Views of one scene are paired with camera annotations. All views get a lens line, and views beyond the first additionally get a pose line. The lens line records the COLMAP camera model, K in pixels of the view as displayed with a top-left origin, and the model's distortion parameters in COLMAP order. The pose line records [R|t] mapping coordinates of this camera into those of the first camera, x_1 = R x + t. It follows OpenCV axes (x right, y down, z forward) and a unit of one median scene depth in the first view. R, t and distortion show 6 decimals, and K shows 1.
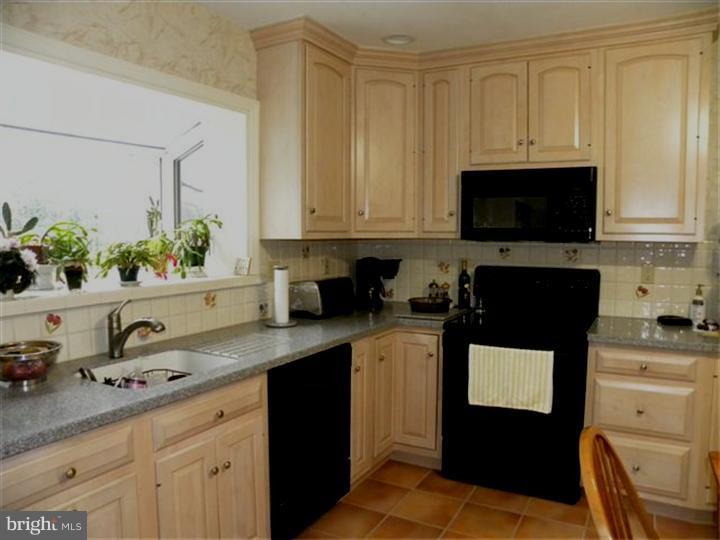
lens RADIAL K [[557.6, 0, 371.6], [0, 557.6, 272.7], [0, 0, 1]] dist [-0.006235, -0.002489]
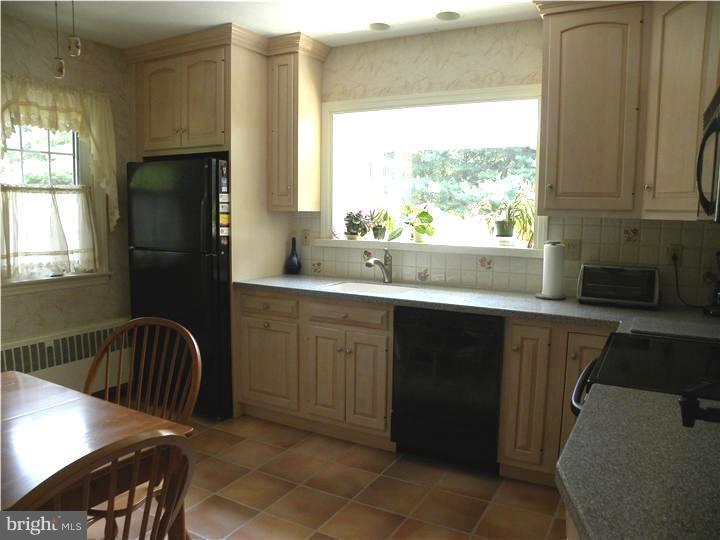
lens RADIAL K [[557.6, 0, 371.6], [0, 557.6, 272.7], [0, 0, 1]] dist [-0.006235, -0.002489]
pose [[-0.005138, 0.117764, -0.993028, 1.061046], [-0.087629, 0.989168, 0.117759, -0.059908], [0.996140, 0.087623, 0.005238, 0.852002]]
